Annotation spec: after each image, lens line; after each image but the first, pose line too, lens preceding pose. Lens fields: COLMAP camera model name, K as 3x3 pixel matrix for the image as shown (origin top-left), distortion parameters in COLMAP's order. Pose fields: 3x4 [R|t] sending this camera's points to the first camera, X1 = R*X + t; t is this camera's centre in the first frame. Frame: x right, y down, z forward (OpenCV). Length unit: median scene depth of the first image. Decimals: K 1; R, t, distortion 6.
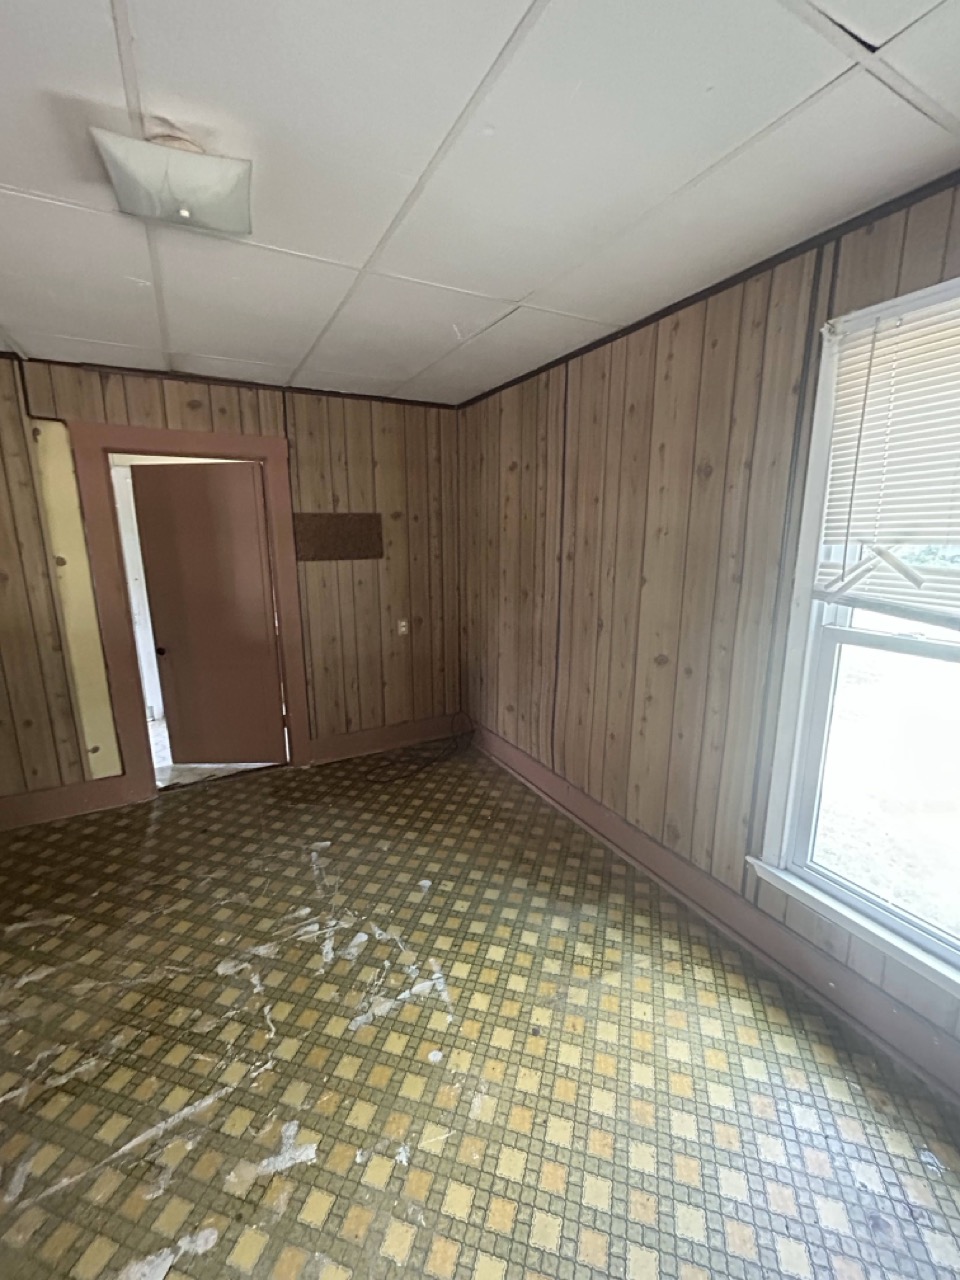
lens RADIAL K [[521.0, 0, 484.0], [0, 521.0, 641.9], [0, 0, 1]] dist [-0.001529, 0.001114]
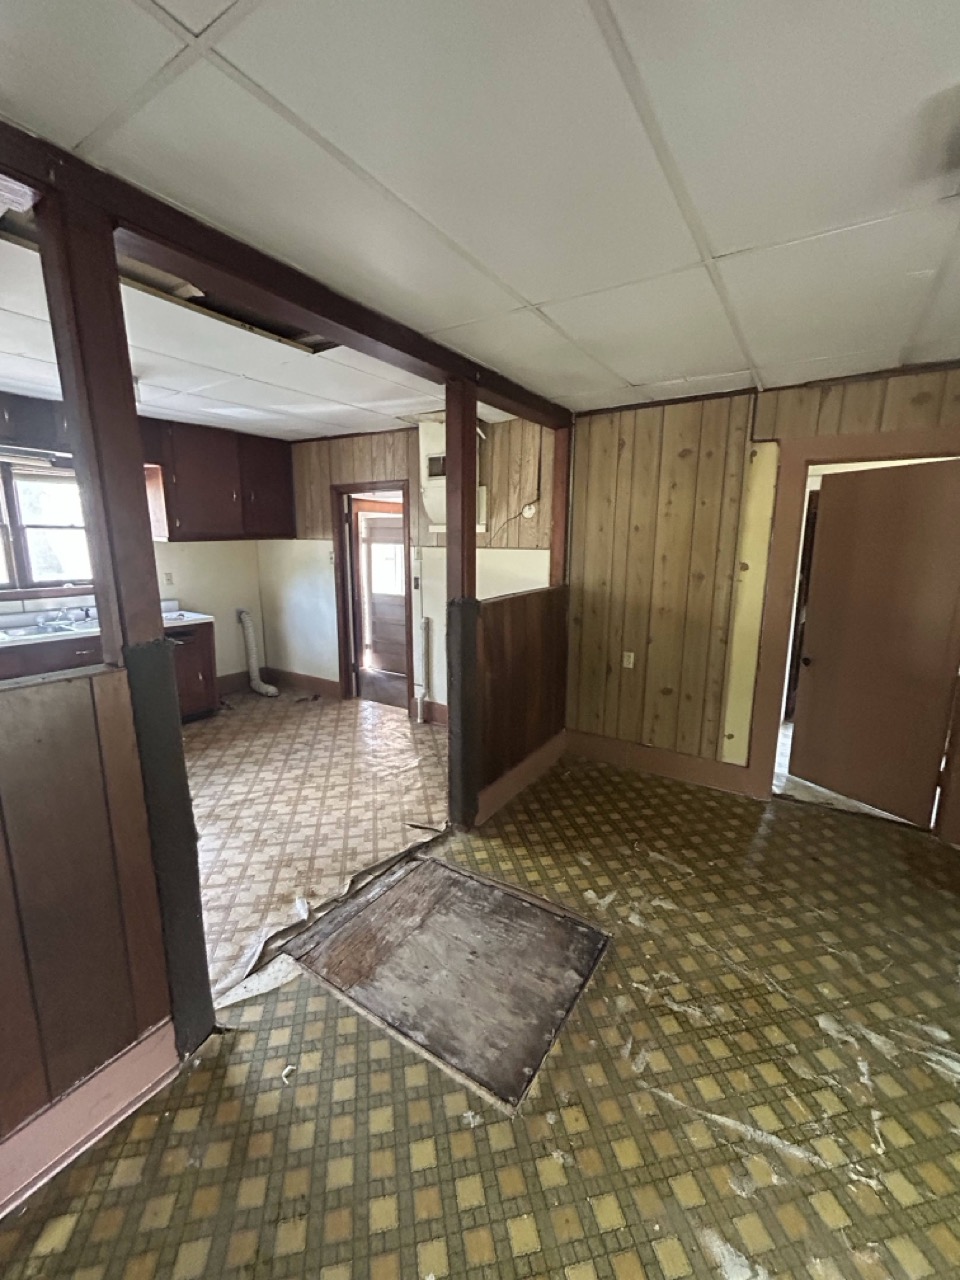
lens RADIAL K [[521.0, 0, 481.5], [0, 521.0, 640.2], [0, 0, 1]] dist [-0.001529, 0.001114]
pose [[0.473510, 0.177788, -0.862658, -0.090512], [-0.188490, 0.977180, 0.097929, -0.002612], [0.860383, 0.116232, 0.496216, -0.036470]]
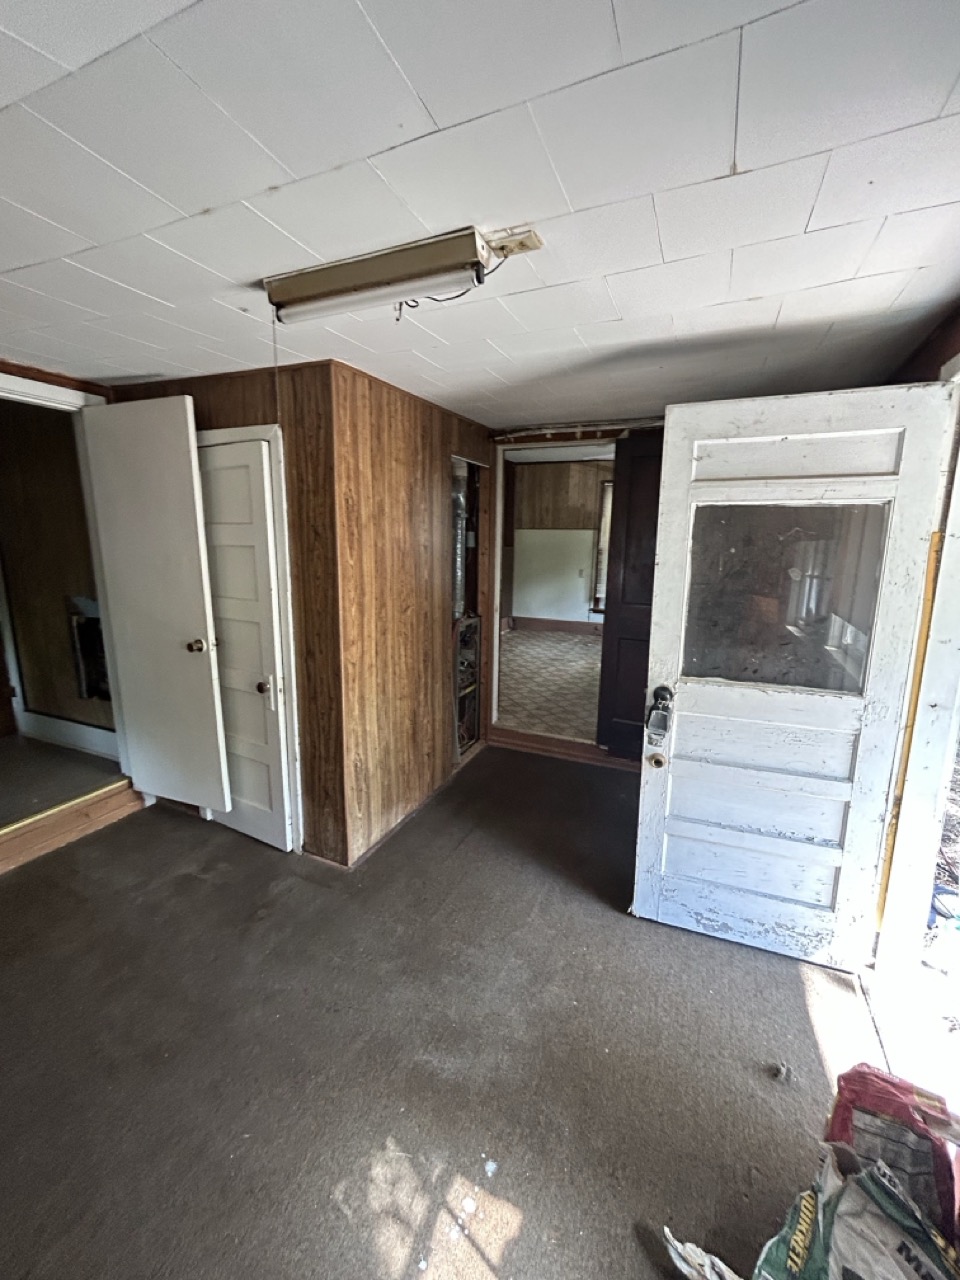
lens RADIAL K [[521.0, 0, 480.6], [0, 521.0, 643.2], [0, 0, 1]] dist [-0.001529, 0.001114]
pose [[-0.605885, -0.158785, 0.779545, -2.977787], [0.156047, 0.937124, 0.312167, -0.237190], [-0.780098, 0.310783, -0.543012, 1.551766]]
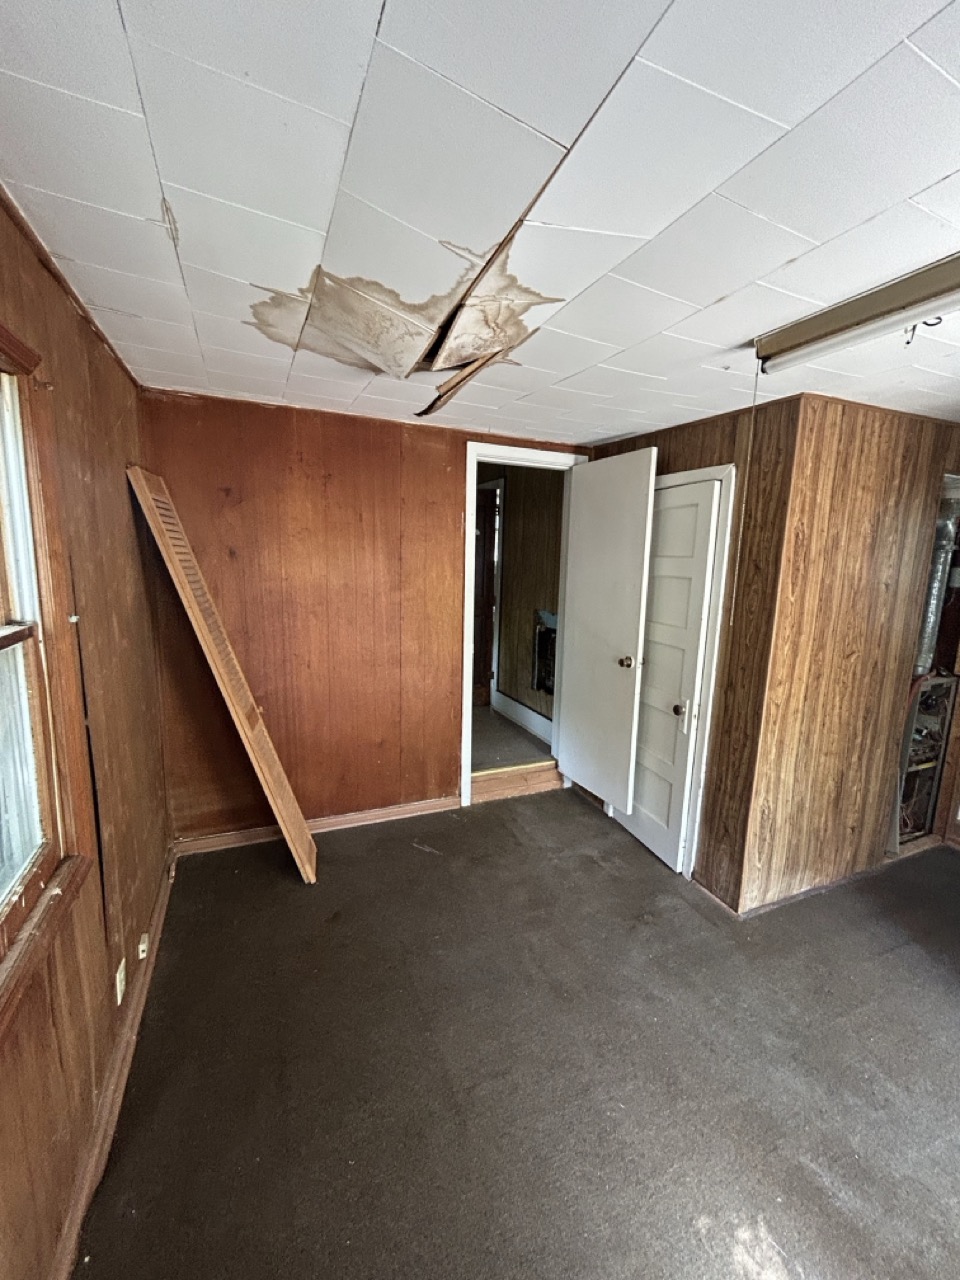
lens RADIAL K [[521.0, 0, 483.6], [0, 521.0, 639.9], [0, 0, 1]] dist [-0.001529, 0.001114]
pose [[0.086189, -0.148276, 0.985183, -3.015028], [0.175405, 0.975675, 0.131500, -0.257760], [-0.980716, 0.161472, 0.110101, 1.607744]]
